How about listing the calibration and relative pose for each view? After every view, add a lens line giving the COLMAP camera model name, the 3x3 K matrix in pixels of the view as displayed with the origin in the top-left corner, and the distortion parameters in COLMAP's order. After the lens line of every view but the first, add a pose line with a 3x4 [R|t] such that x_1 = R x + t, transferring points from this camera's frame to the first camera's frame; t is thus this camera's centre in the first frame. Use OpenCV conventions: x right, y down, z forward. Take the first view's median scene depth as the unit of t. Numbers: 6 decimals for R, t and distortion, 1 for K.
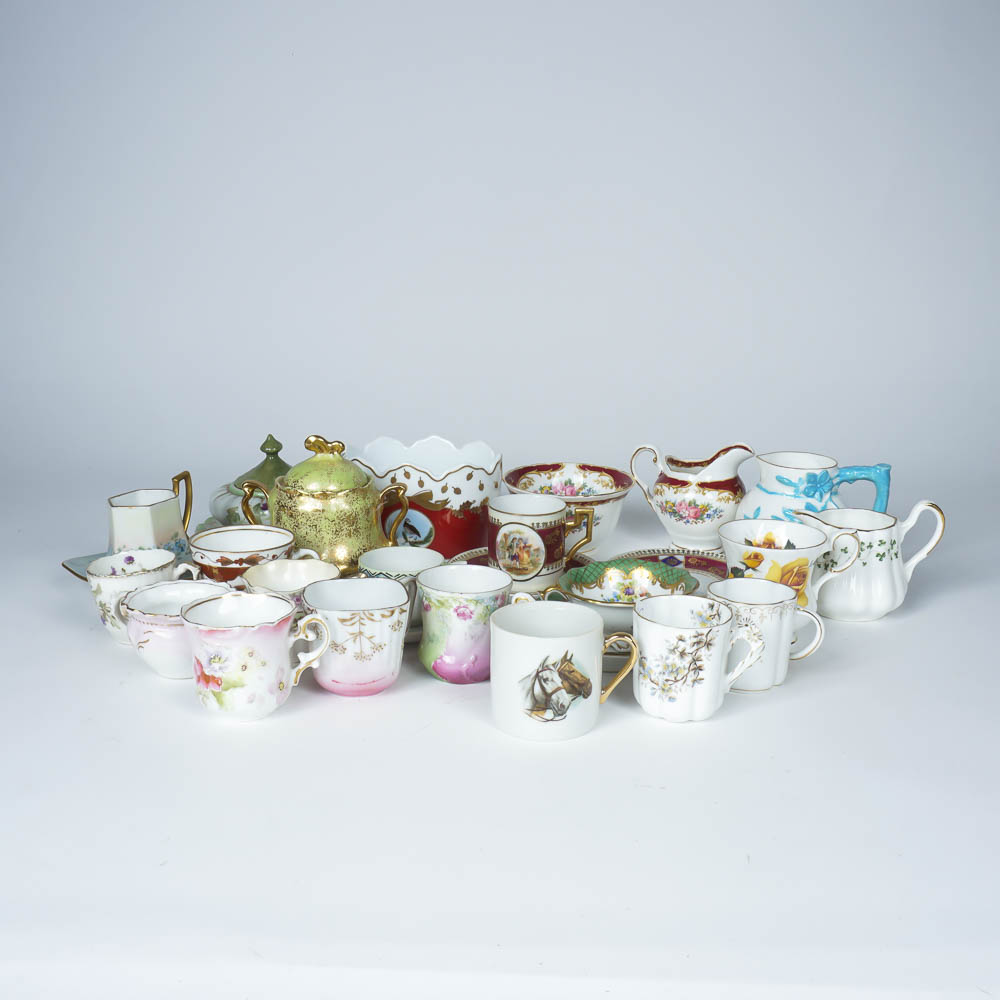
lens RADIAL K [[1163.4, 0, 519.3], [0, 1163.4, 501.1], [0, 0, 1]] dist [-0.029450, -0.008800]
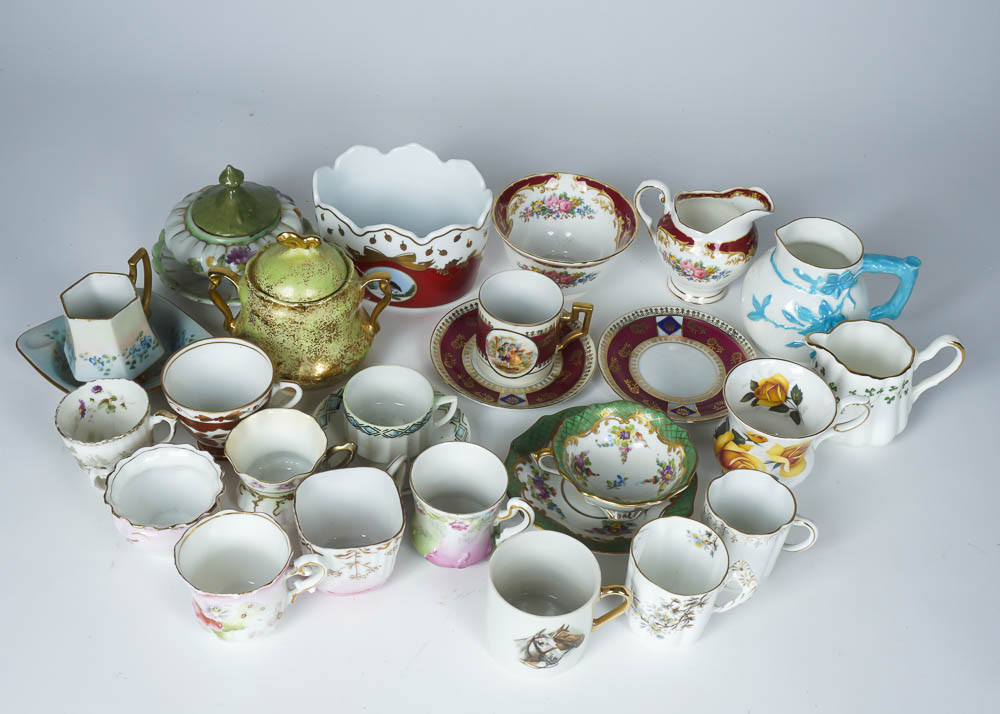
lens RADIAL K [[1261.0, 0, 500.0], [0, 1261.0, 357.0], [0, 0, 1]] dist [0.009647, 0.032215]
pose [[0.998699, 0.033143, 0.038746, -0.048872], [-0.047670, 0.876562, 0.478923, -0.450391], [-0.018090, -0.480147, 0.877001, 0.106259]]
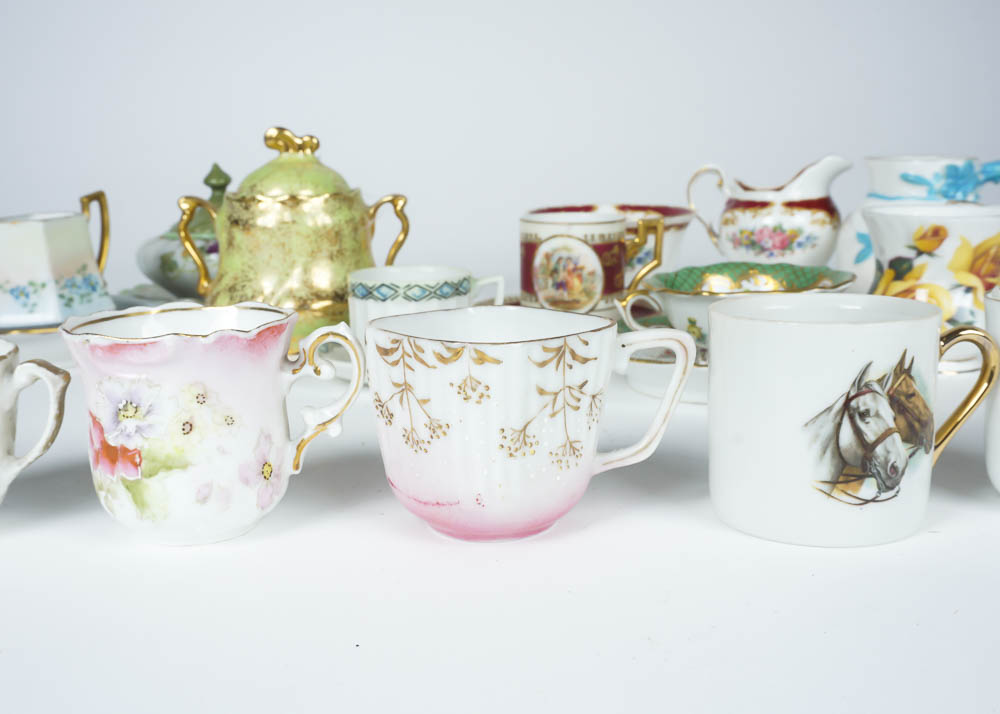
lens RADIAL K [[1079.5, 0, 495.8], [0, 1079.5, 361.4], [0, 0, 1]] dist [0.003351, 0.011538]
pose [[0.998645, -0.039344, 0.034066, -0.070541], [0.040921, 0.998062, -0.046881, 0.127729], [-0.032155, 0.048212, 0.998319, 0.339950]]
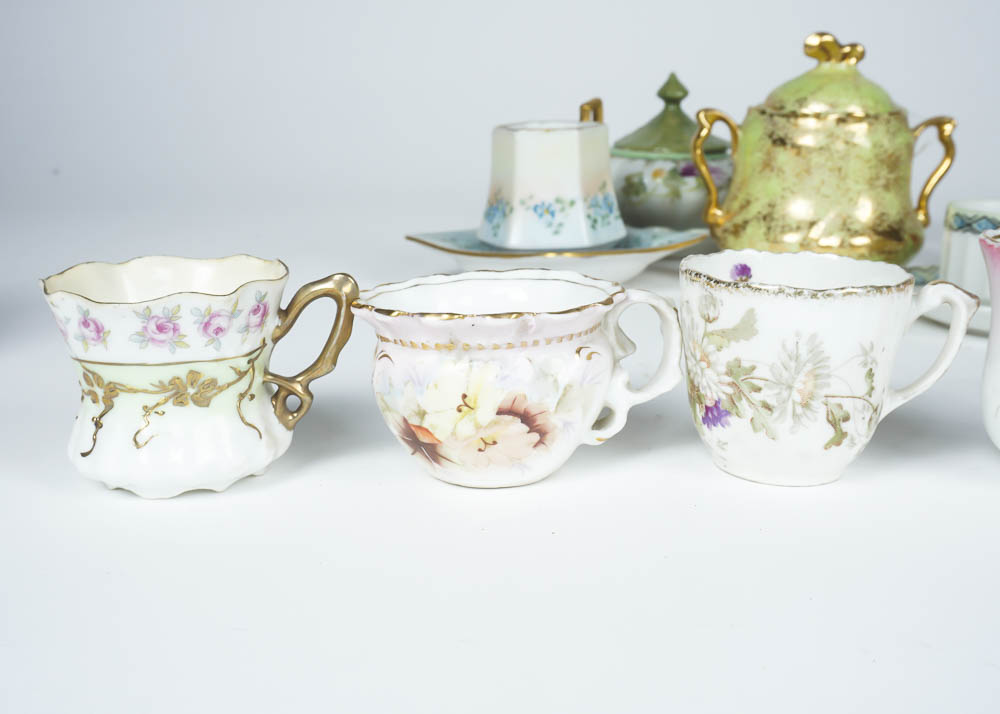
lens RADIAL K [[1261.0, 0, 500.0], [0, 1261.0, 357.0], [0, 0, 1]] dist [0.009647, 0.032215]
pose [[0.999841, 0.013231, -0.011924, -0.342722], [-0.013474, 0.999700, -0.020465, 0.135428], [0.011650, 0.020623, 0.999719, 0.332969]]
